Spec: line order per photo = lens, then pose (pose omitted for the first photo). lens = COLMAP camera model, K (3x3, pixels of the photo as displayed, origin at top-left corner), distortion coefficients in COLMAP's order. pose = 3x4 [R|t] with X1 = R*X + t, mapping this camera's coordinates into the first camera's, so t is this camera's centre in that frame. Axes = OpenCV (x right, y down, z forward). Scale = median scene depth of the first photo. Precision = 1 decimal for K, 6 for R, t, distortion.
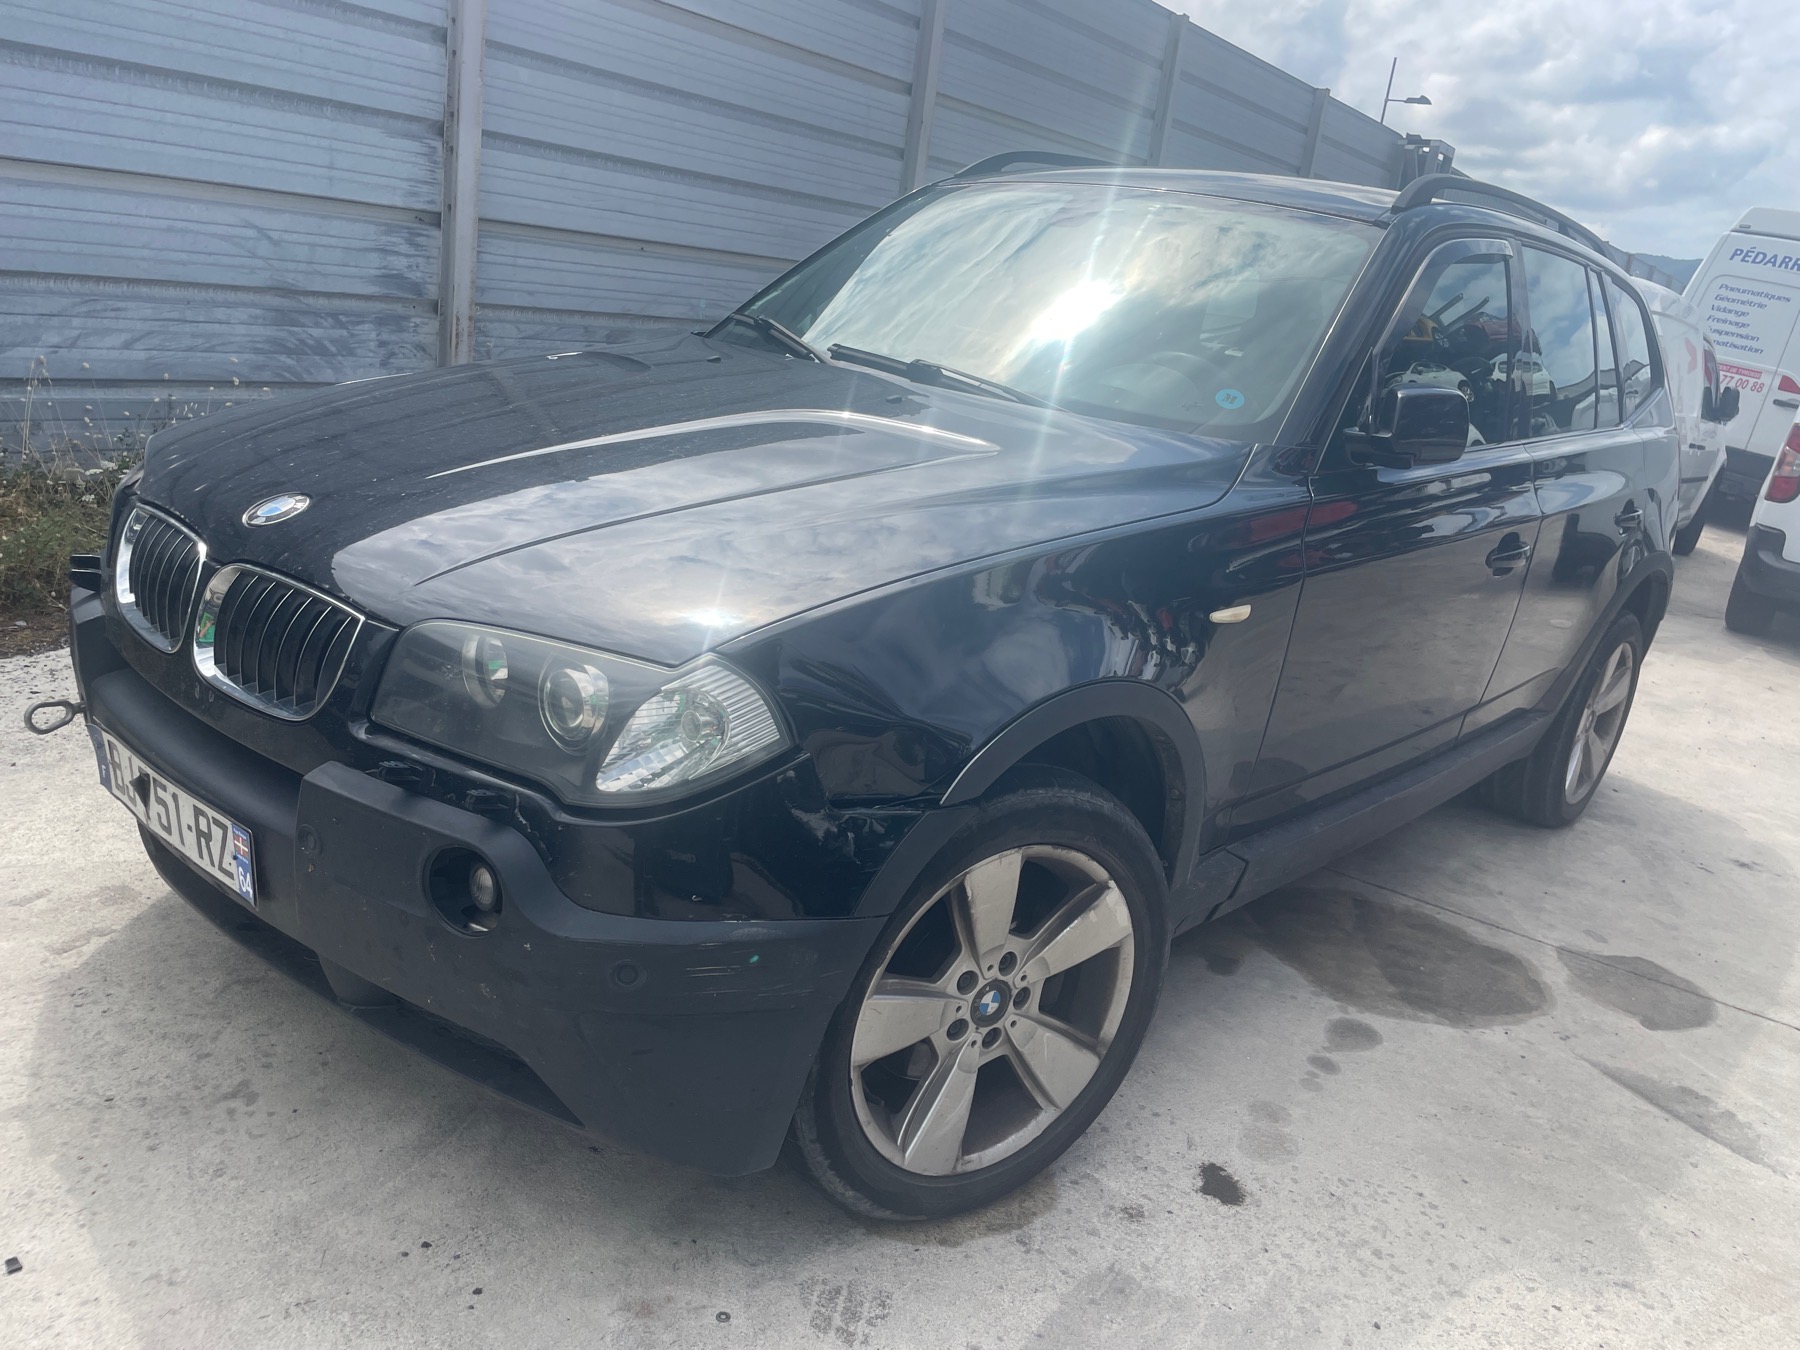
lens RADIAL K [[1378.4, 0, 913.9], [0, 1378.4, 656.9], [0, 0, 1]] dist [0.081399, -0.113236]
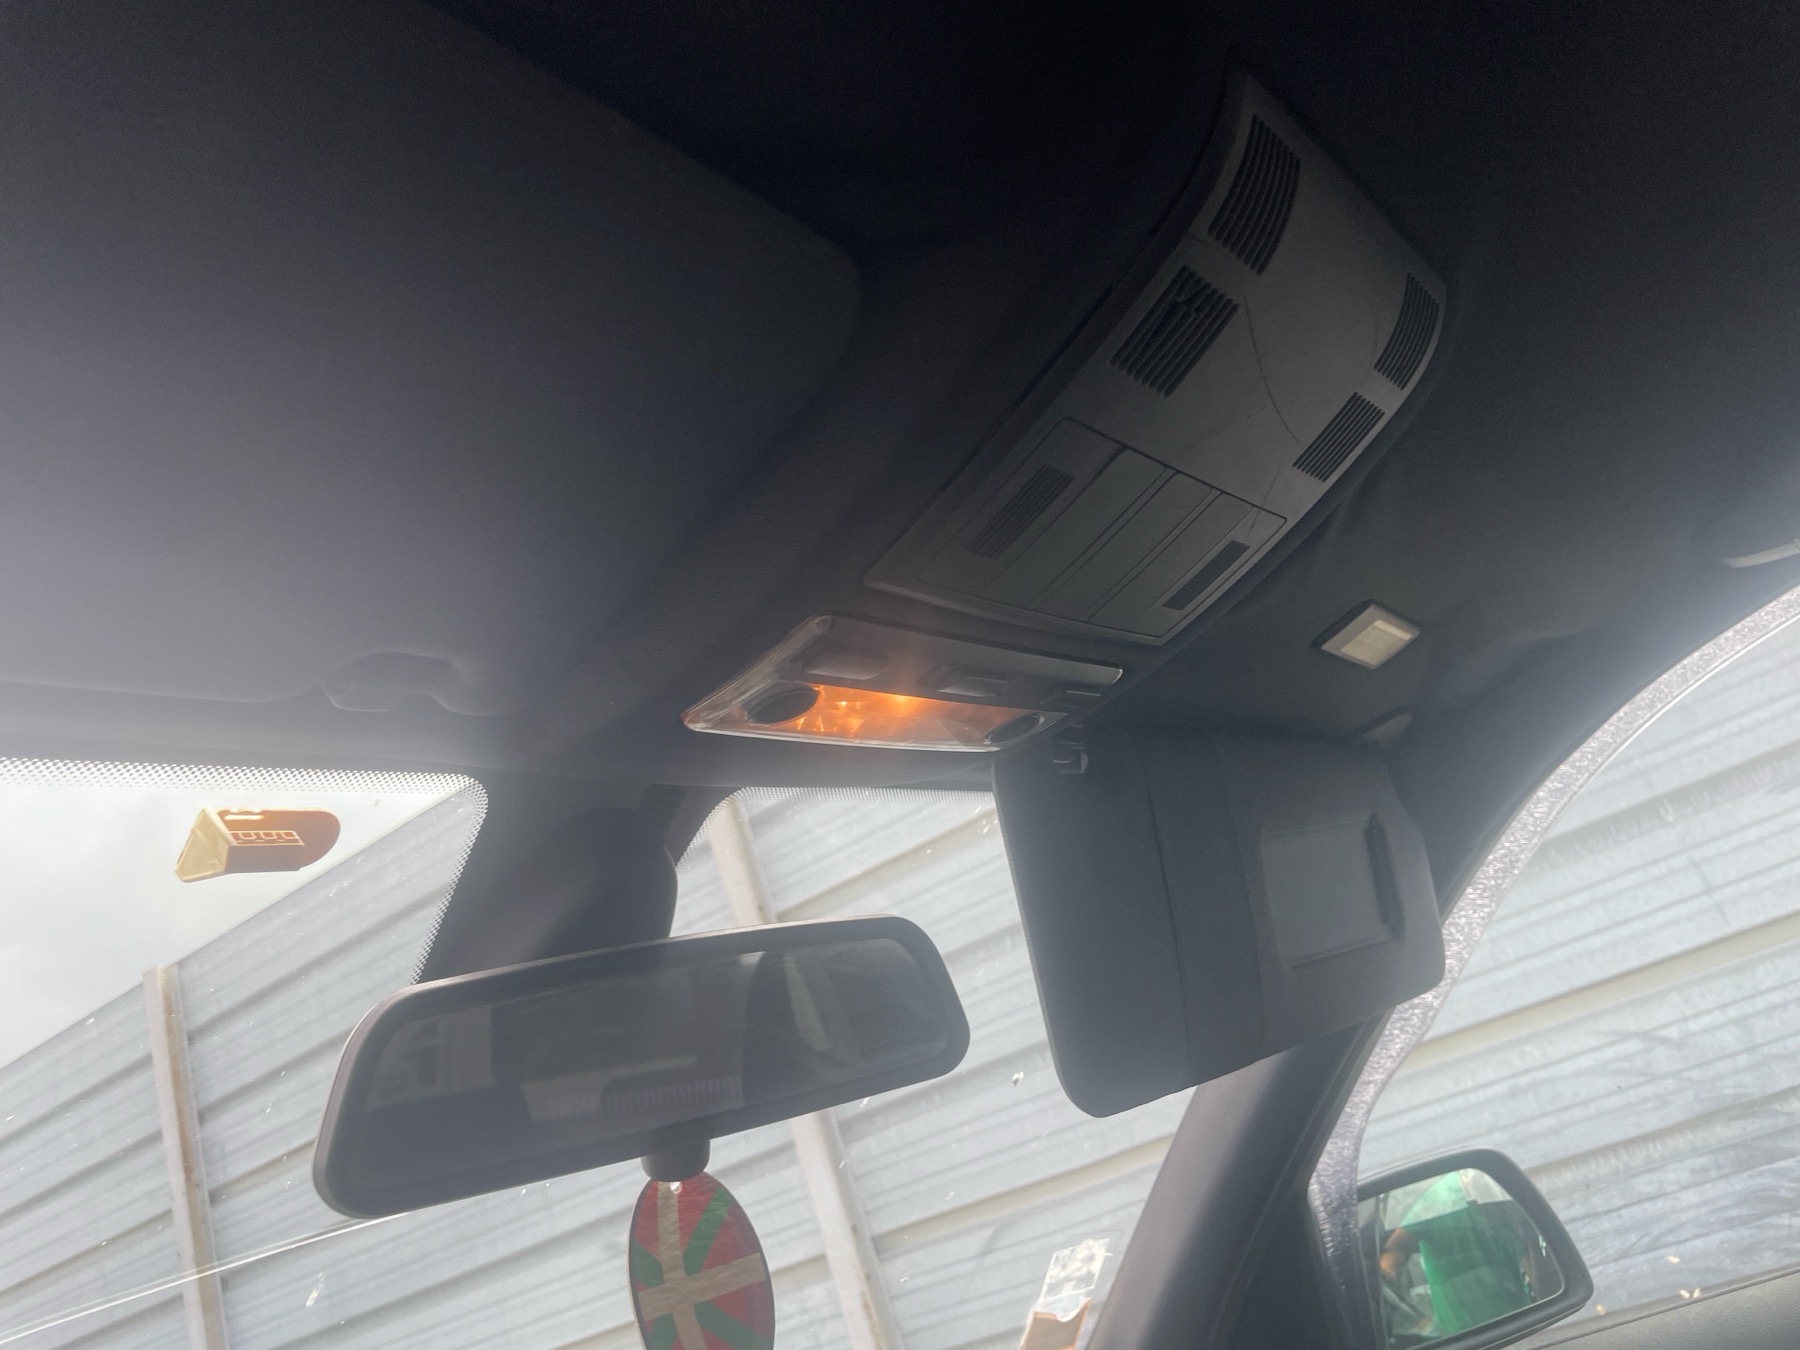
lens RADIAL K [[1378.4, 0, 865.3], [0, 1378.4, 655.6], [0, 0, 1]] dist [0.081399, -0.113236]
pose [[-0.019161, -0.497757, -0.867105, 0.327952], [0.043435, 0.866031, -0.498100, -0.257361], [0.998872, -0.047207, 0.005026, 1.102160]]
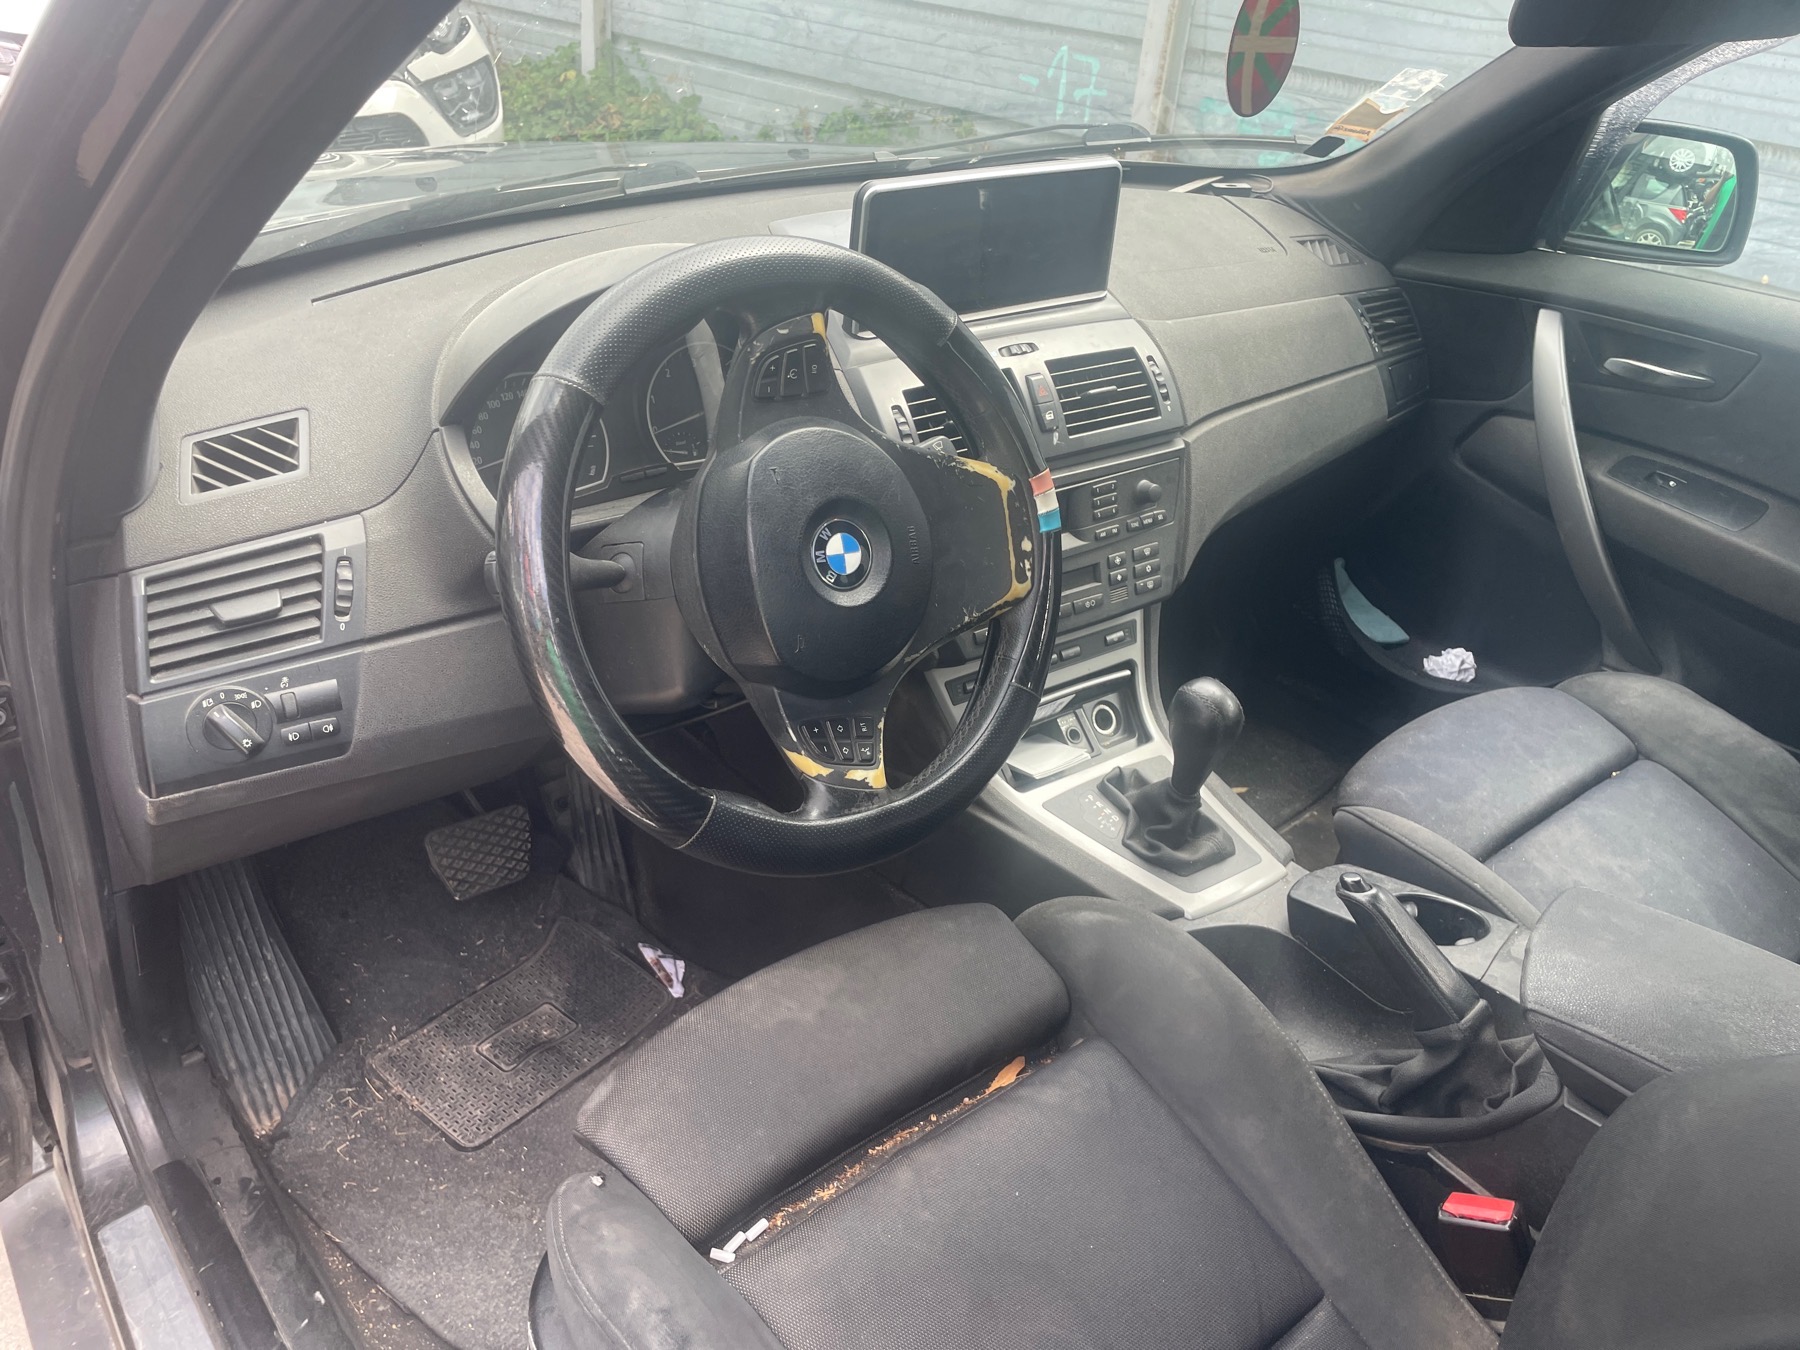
lens RADIAL K [[1378.4, 0, 859.7], [0, 1378.4, 666.0], [0, 0, 1]] dist [0.081399, -0.113236]
pose [[-0.152831, 0.368880, -0.916826, 0.498674], [-0.355560, 0.845075, 0.399281, -0.251519], [0.922074, 0.387010, 0.002006, 1.046767]]
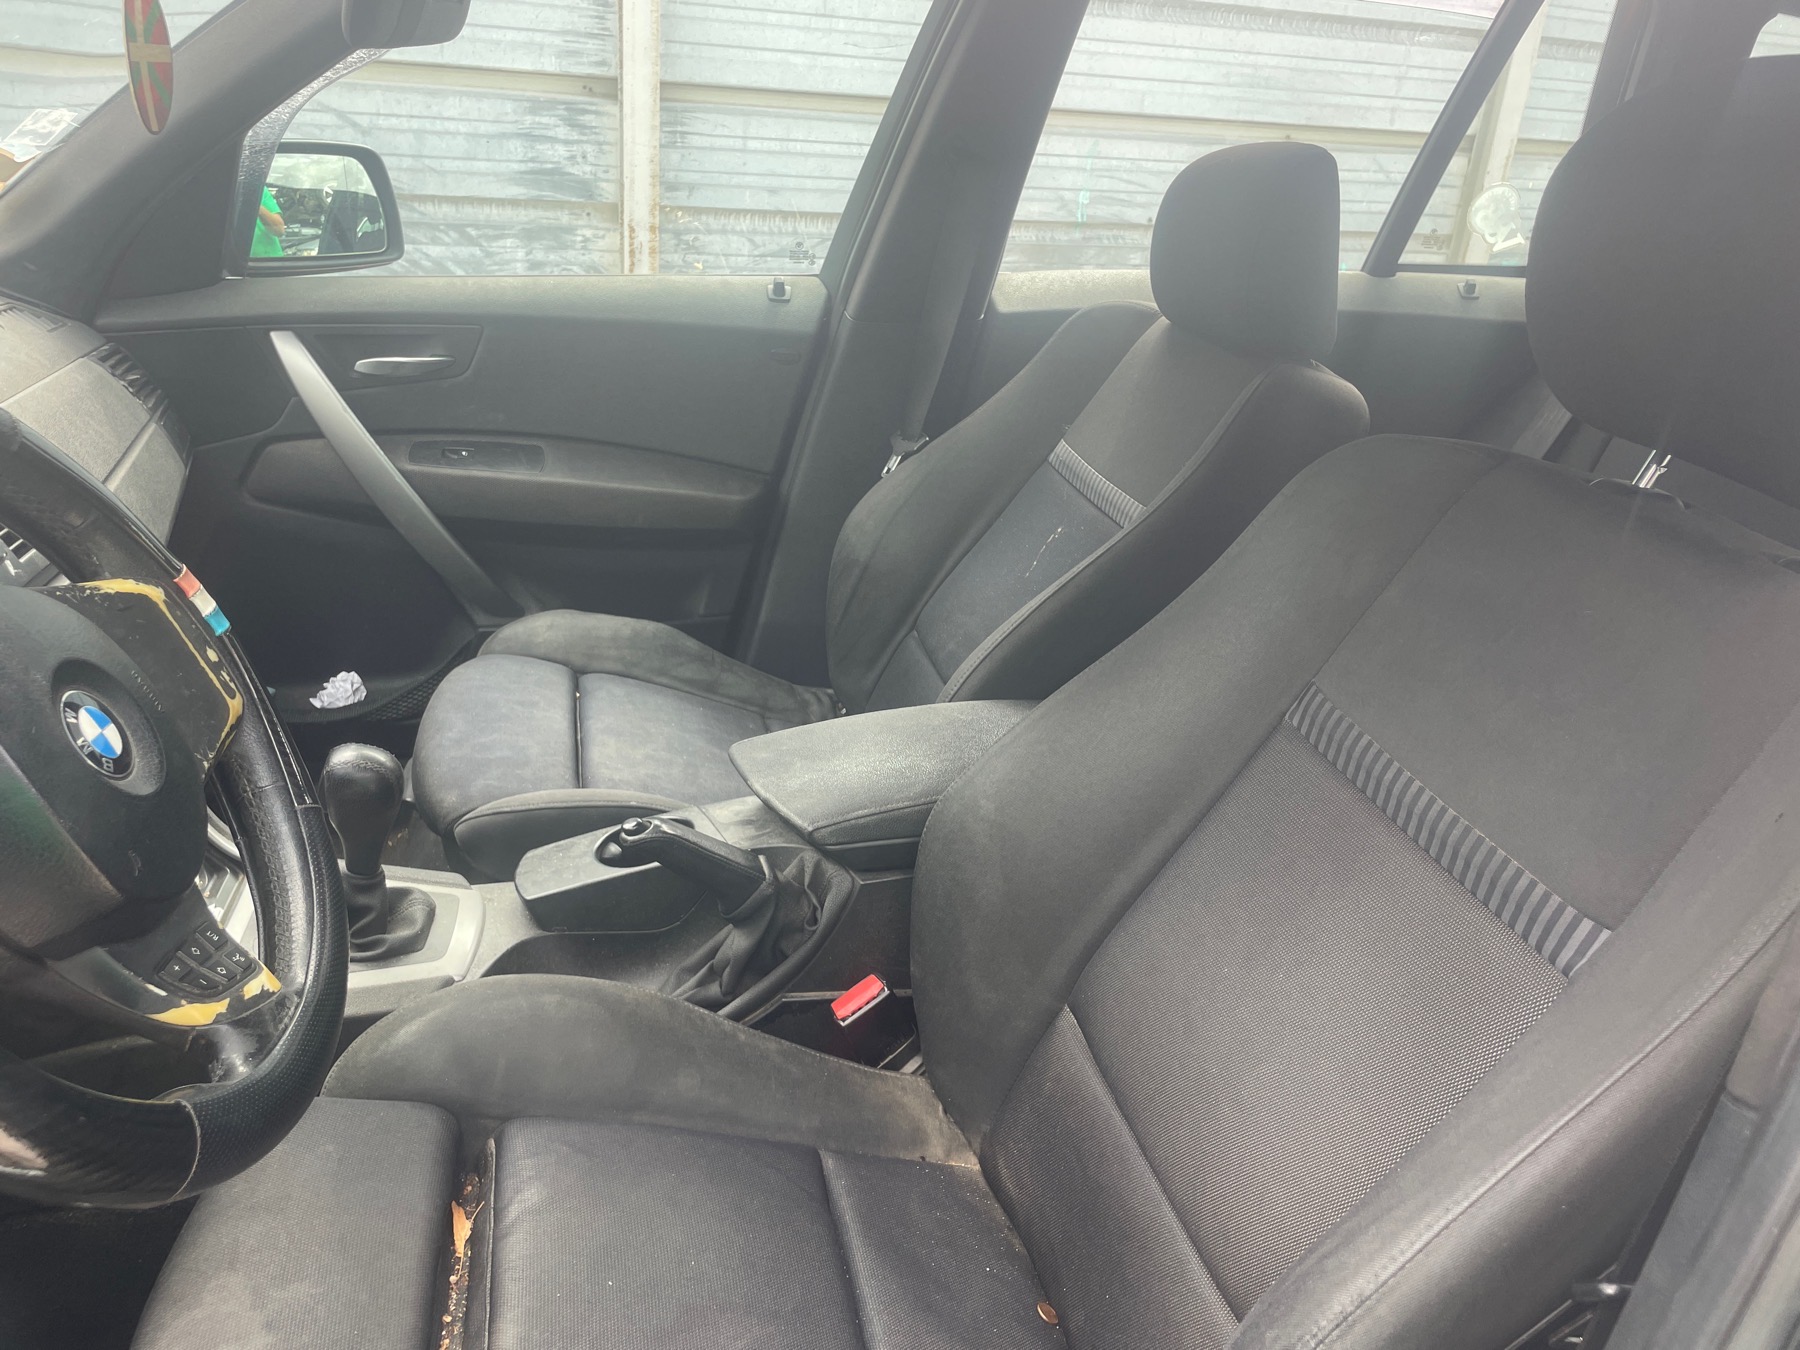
lens RADIAL K [[1378.4, 0, 901.0], [0, 1378.4, 681.3], [0, 0, 1]] dist [0.081399, -0.113236]
pose [[0.813683, 0.155893, -0.560015, 0.439502], [-0.117750, 0.987600, 0.103835, -0.197330], [0.569258, -0.018547, 0.821950, 0.927516]]
